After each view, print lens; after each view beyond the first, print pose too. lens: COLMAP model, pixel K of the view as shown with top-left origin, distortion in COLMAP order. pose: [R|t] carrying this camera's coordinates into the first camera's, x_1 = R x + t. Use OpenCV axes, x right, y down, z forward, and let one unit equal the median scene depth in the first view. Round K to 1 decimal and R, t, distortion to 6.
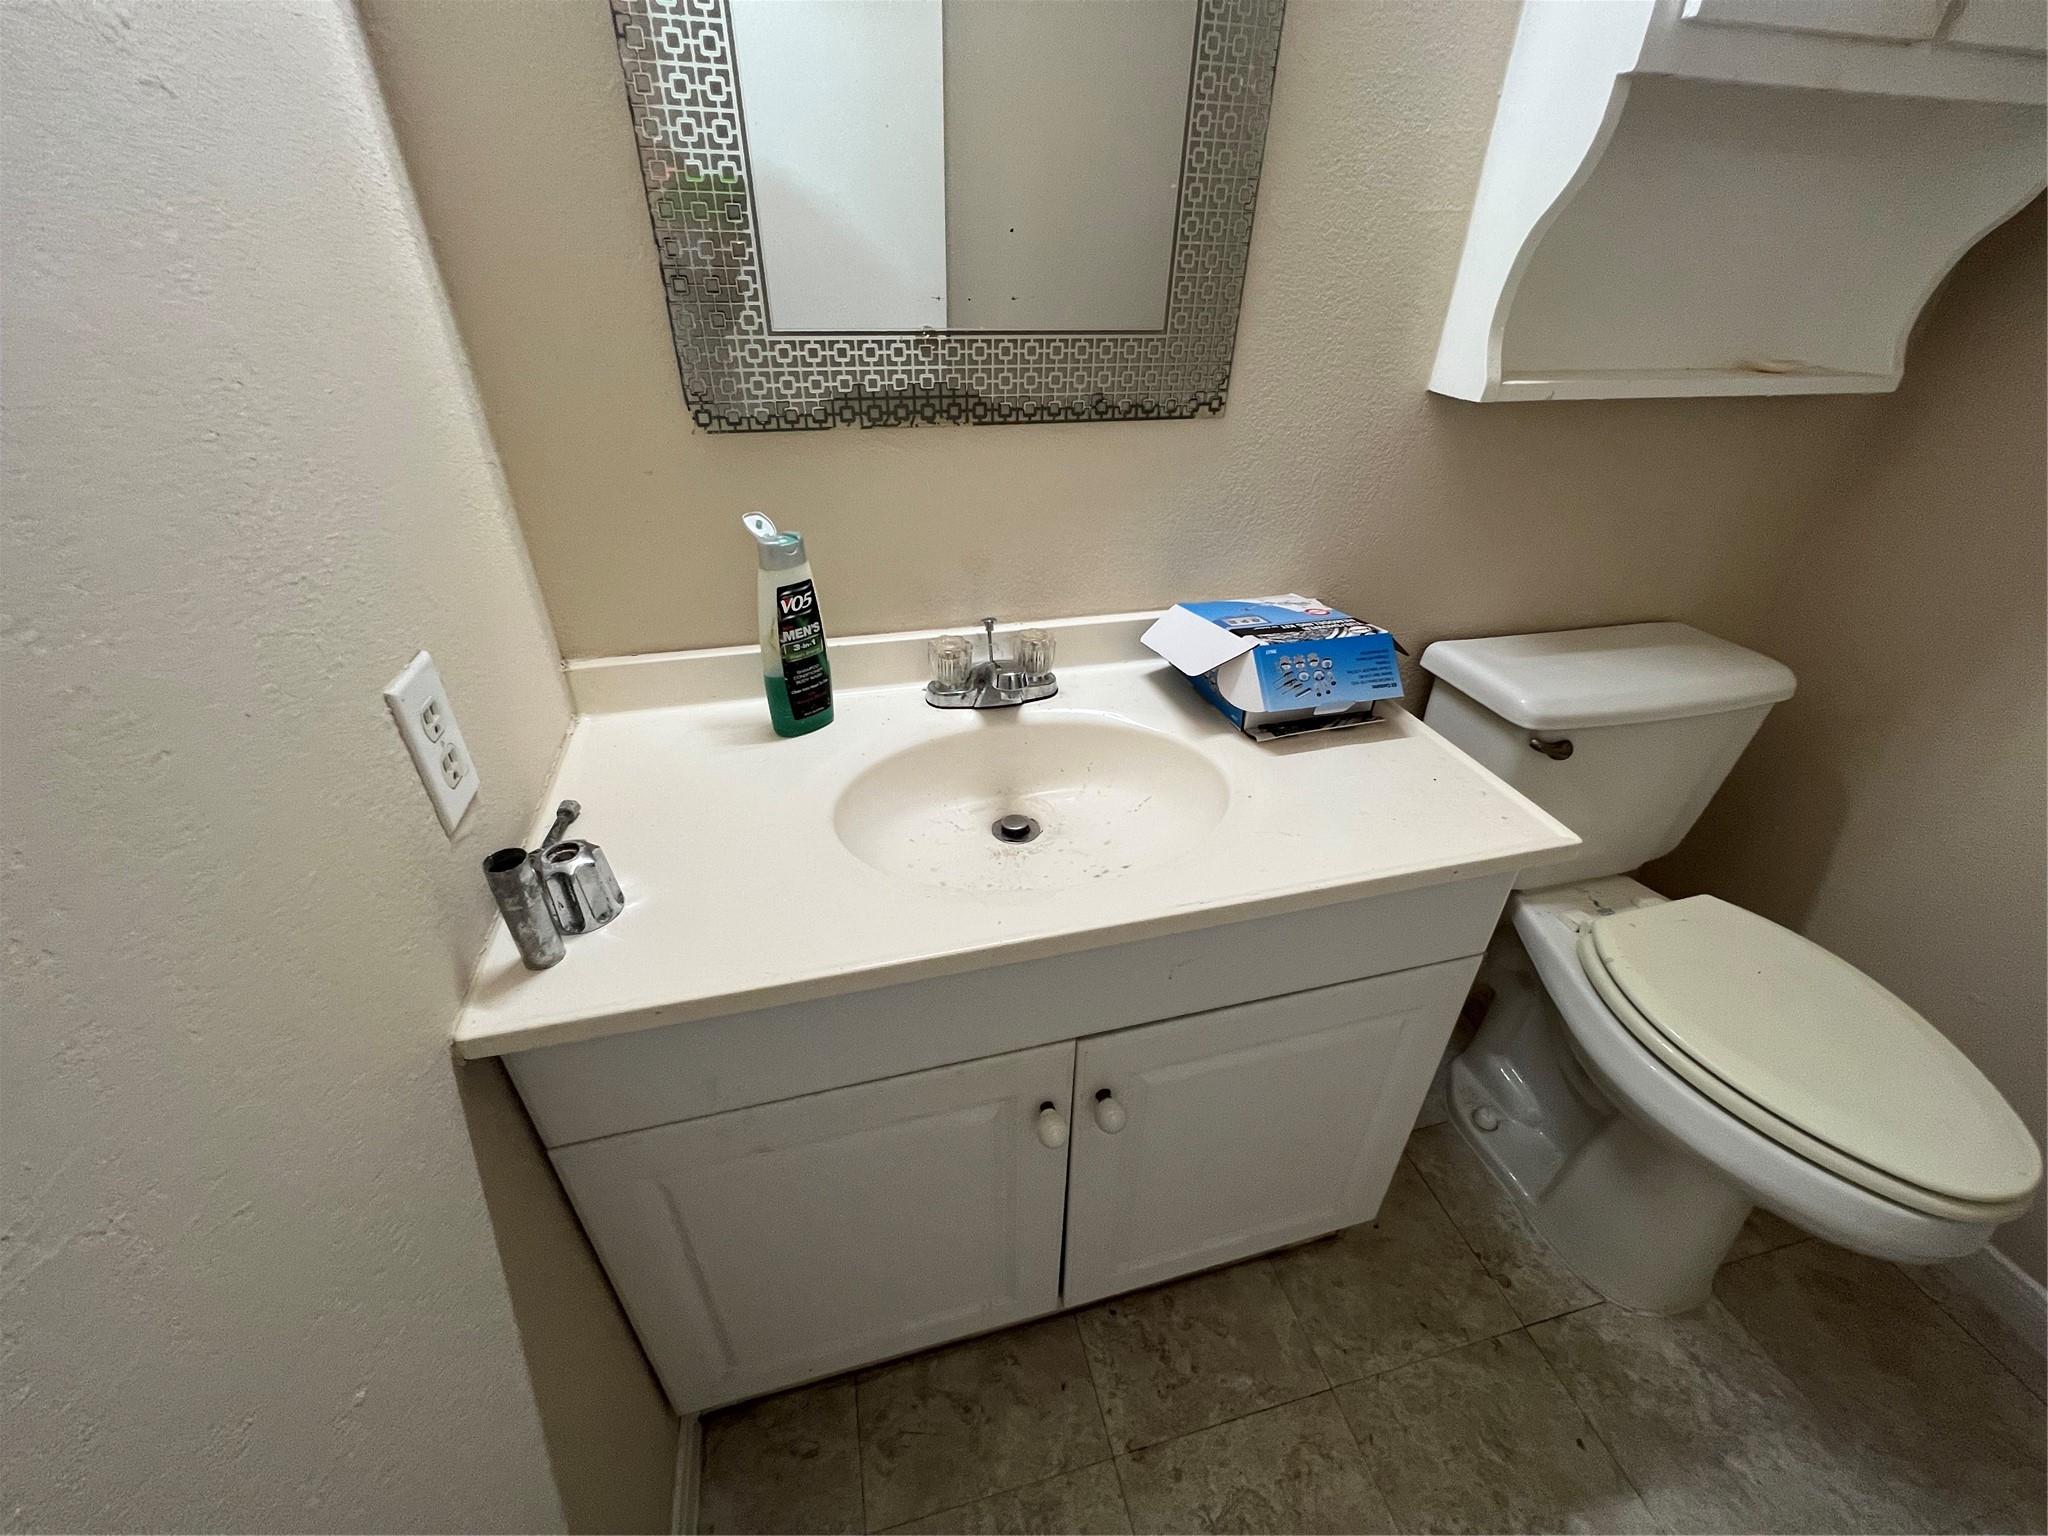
lens RADIAL K [[827.2, 0, 1028.4], [0, 827.2, 770.0], [0, 0, 1]] dist [-0.002458, 0.000856]
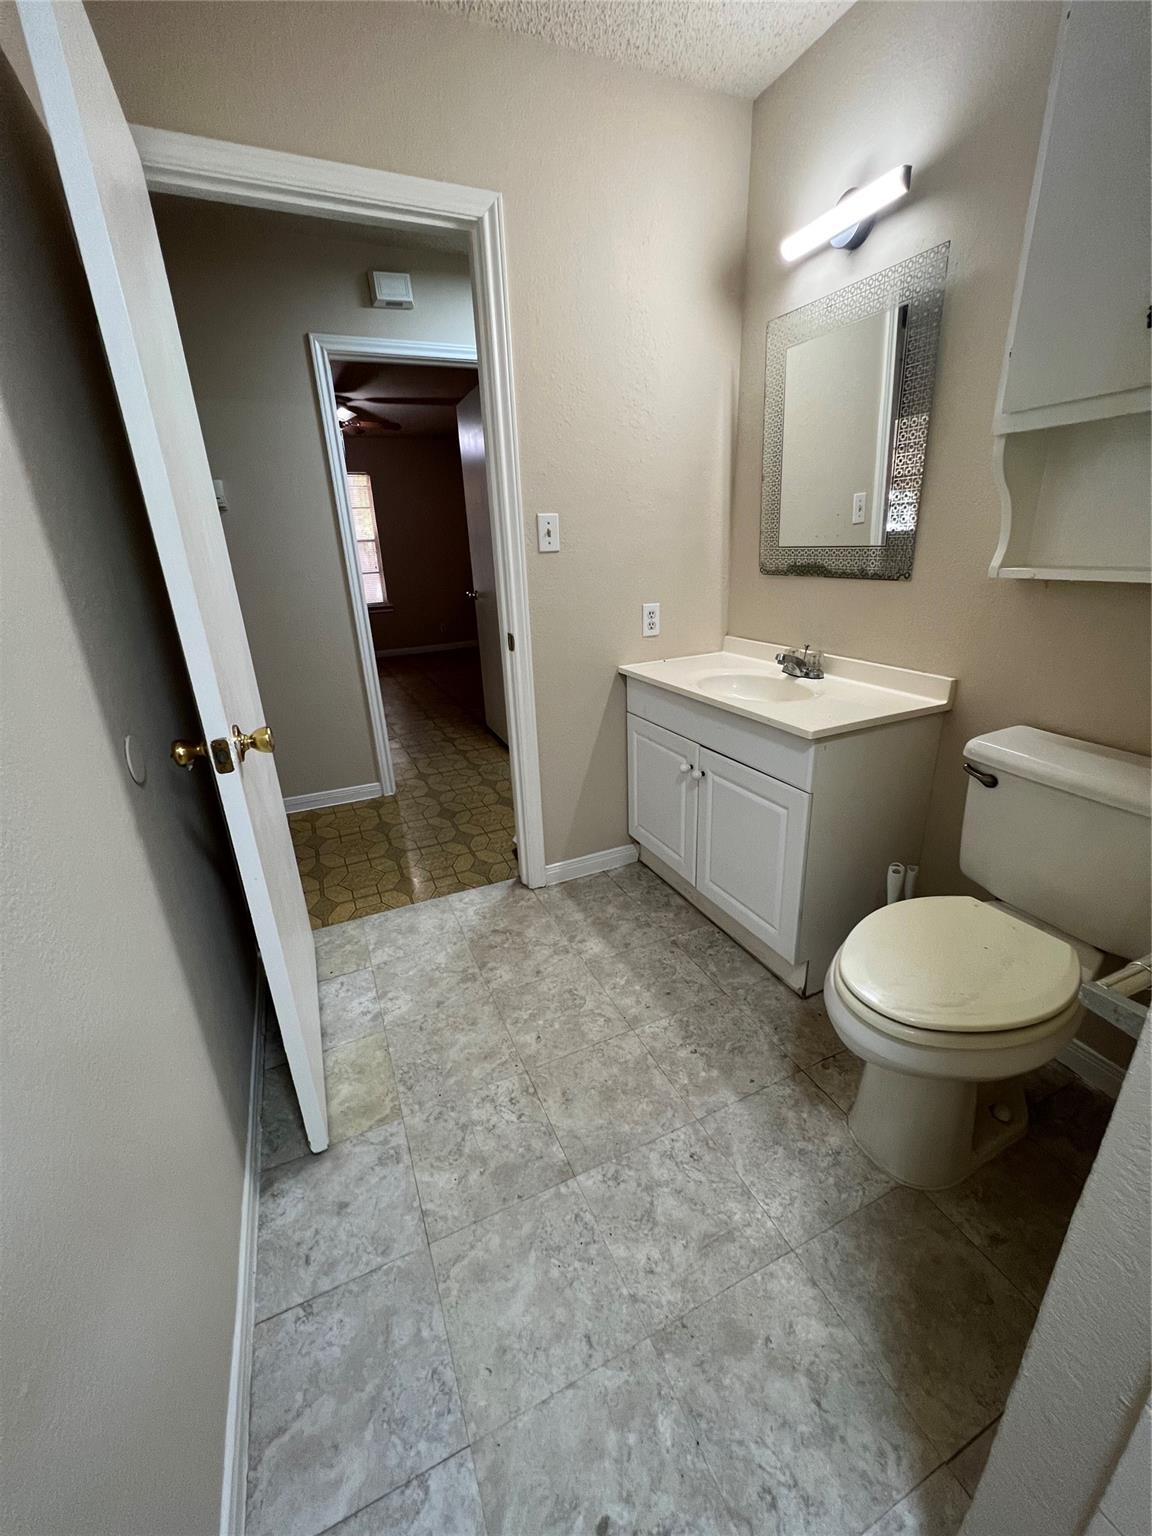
lens RADIAL K [[620.4, 0, 579.8], [0, 620.4, 767.9], [0, 0, 1]] dist [-0.002458, 0.000856]
pose [[0.171166, 0.317475, -0.932691, 1.890299], [-0.490847, 0.848293, 0.198667, 0.124795], [0.854267, 0.423803, 0.301031, -0.085865]]
